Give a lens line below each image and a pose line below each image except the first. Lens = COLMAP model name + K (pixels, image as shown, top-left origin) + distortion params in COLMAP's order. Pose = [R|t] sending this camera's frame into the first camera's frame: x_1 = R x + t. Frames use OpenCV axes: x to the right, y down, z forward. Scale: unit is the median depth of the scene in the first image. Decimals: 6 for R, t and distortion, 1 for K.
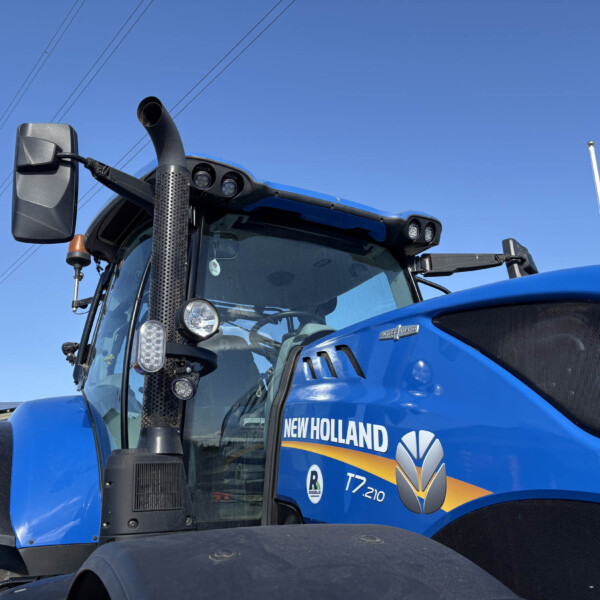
lens RADIAL K [[608.3, 0, 300.0], [0, 608.3, 300.0], [0, 0, 1]] dist [0.180785, -0.491187]
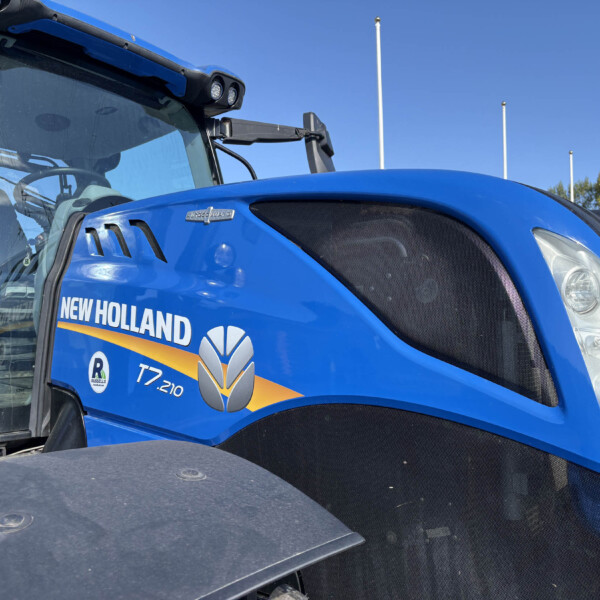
lens RADIAL K [[612.2, 0, 297.8], [0, 612.2, 290.4], [0, 0, 1]] dist [0.040691, -0.040572]
pose [[0.931780, 0.028020, 0.361941, -0.030760], [-0.106277, 0.974390, 0.198167, -0.024294], [-0.347119, -0.223114, 0.910894, 0.096372]]
